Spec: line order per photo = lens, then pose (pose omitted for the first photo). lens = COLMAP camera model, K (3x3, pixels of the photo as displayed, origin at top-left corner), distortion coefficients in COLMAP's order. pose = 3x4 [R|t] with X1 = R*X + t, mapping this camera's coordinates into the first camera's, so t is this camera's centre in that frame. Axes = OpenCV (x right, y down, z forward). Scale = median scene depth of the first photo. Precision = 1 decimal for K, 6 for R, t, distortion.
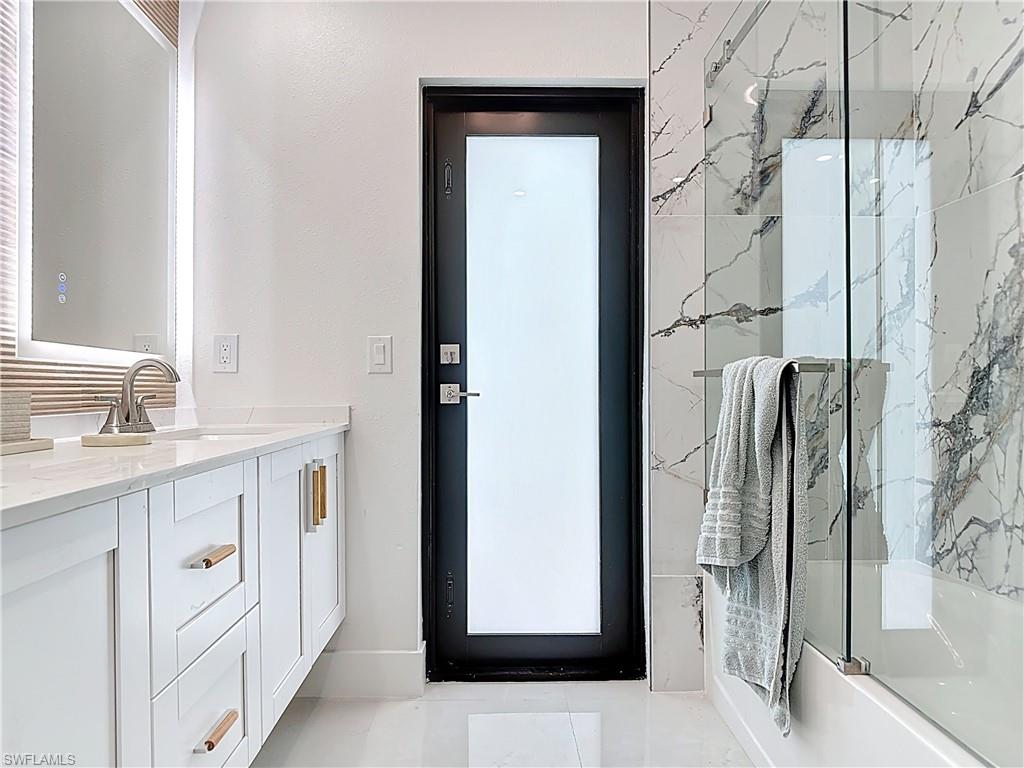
lens RADIAL K [[570.3, 0, 509.8], [0, 570.3, 390.6], [0, 0, 1]] dist [0.005693, -0.019778]
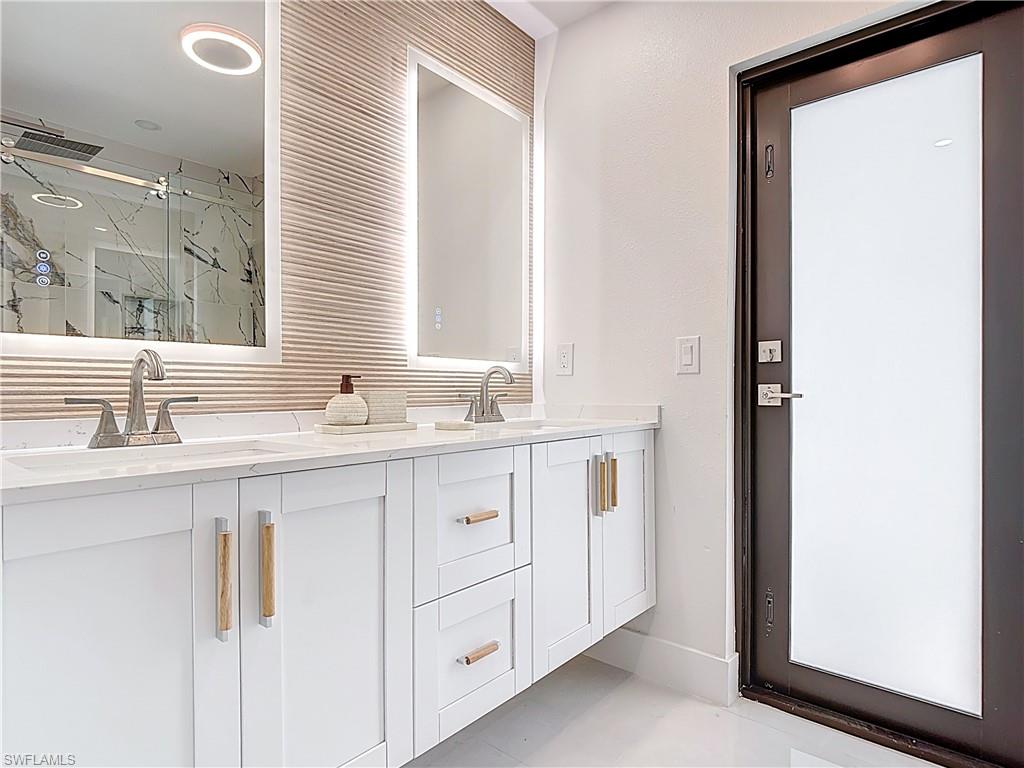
lens RADIAL K [[563.1, 0, 512.8], [0, 563.1, 392.3], [0, 0, 1]] dist [-0.001429, -0.002340]
pose [[0.745448, 0.005362, -0.666543, 0.210408], [-0.003488, 0.999985, 0.004144, -0.000494], [0.666555, -0.000765, 0.745455, 0.046743]]
